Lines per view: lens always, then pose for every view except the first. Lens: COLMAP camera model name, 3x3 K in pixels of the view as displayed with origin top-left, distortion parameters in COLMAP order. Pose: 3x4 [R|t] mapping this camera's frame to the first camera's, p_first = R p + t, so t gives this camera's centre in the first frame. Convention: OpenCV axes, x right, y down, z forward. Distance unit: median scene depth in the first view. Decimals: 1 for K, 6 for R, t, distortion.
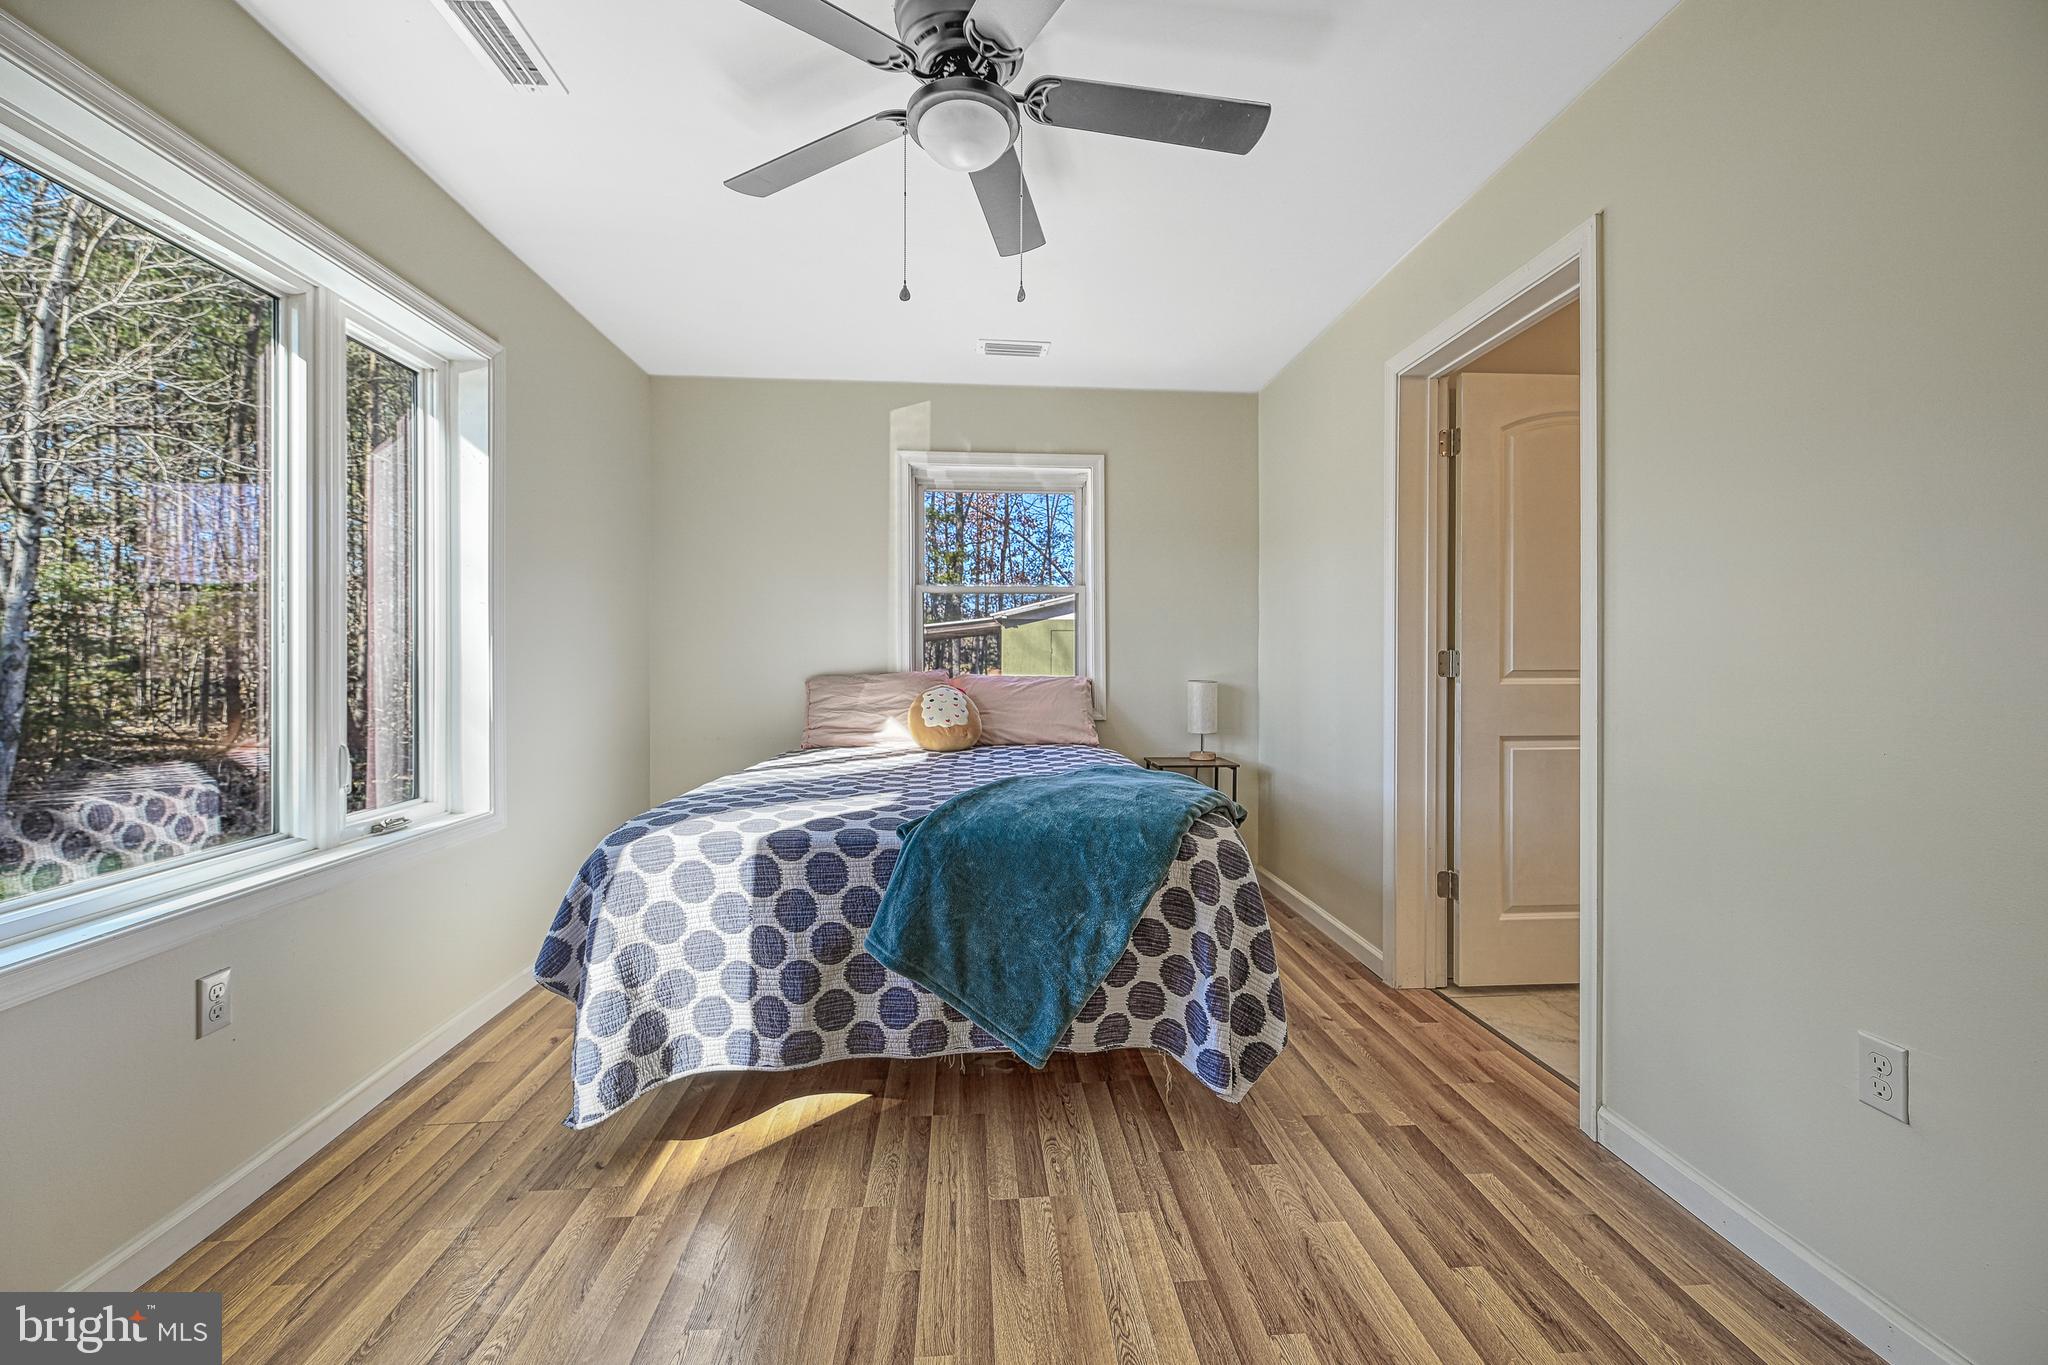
lens RADIAL K [[849.0, 0, 1037.6], [0, 849.0, 659.2], [0, 0, 1]] dist [0.000938, -0.000030]
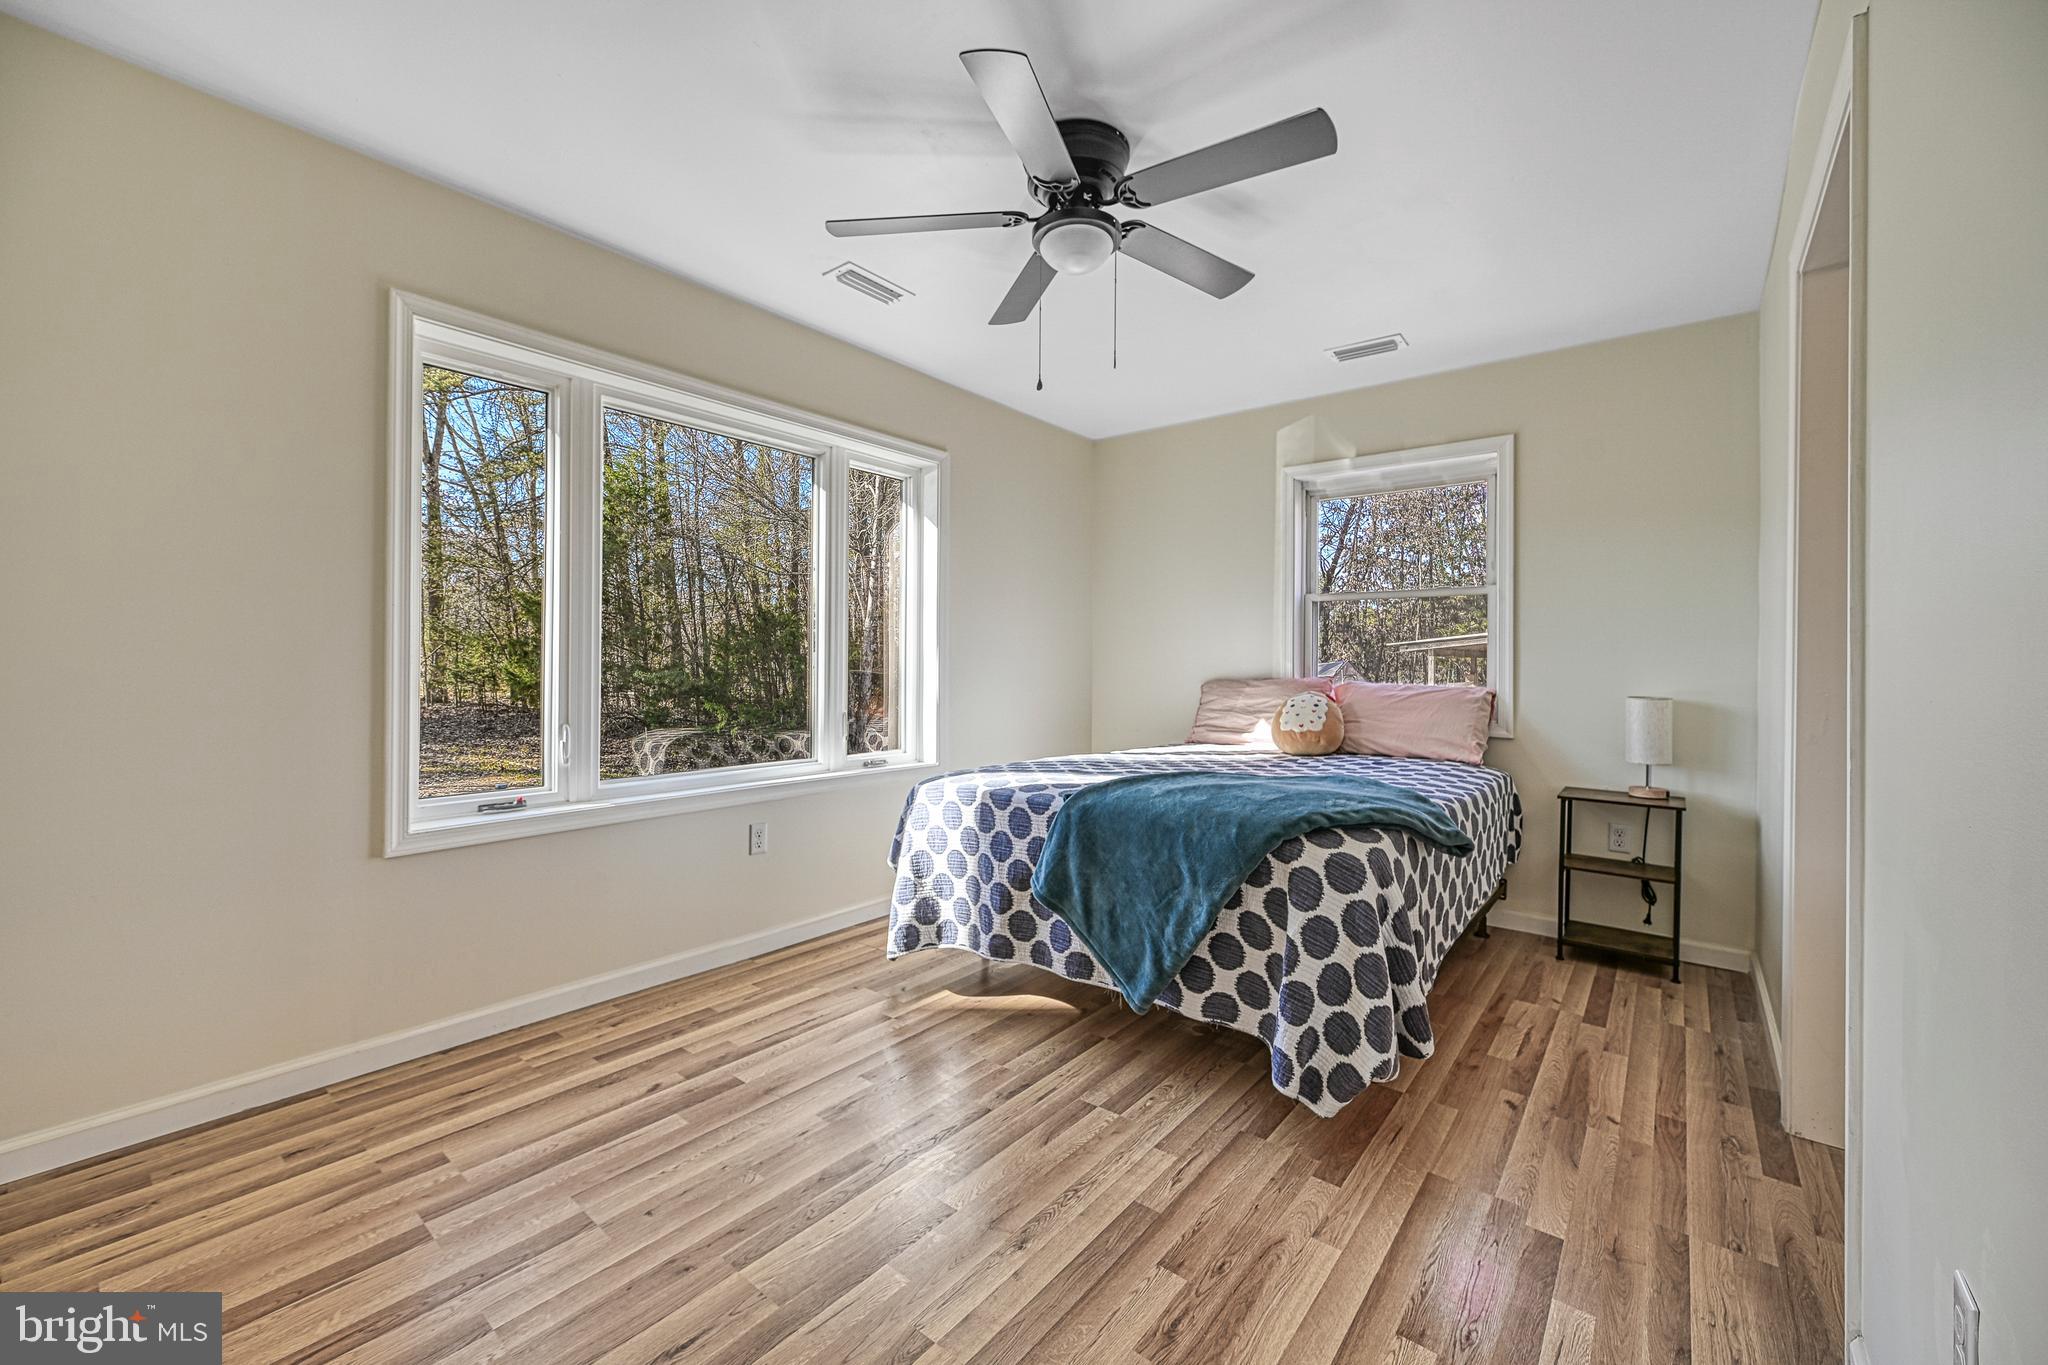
lens RADIAL K [[846.3, 0, 1012.4], [0, 846.3, 665.5], [0, 0, 1]] dist [0.007430, 0.000149]
pose [[0.705747, 0.010726, -0.708382, 0.672311], [-0.010981, 0.999931, 0.004200, -0.002370], [0.708379, 0.004815, 0.705816, 0.044028]]
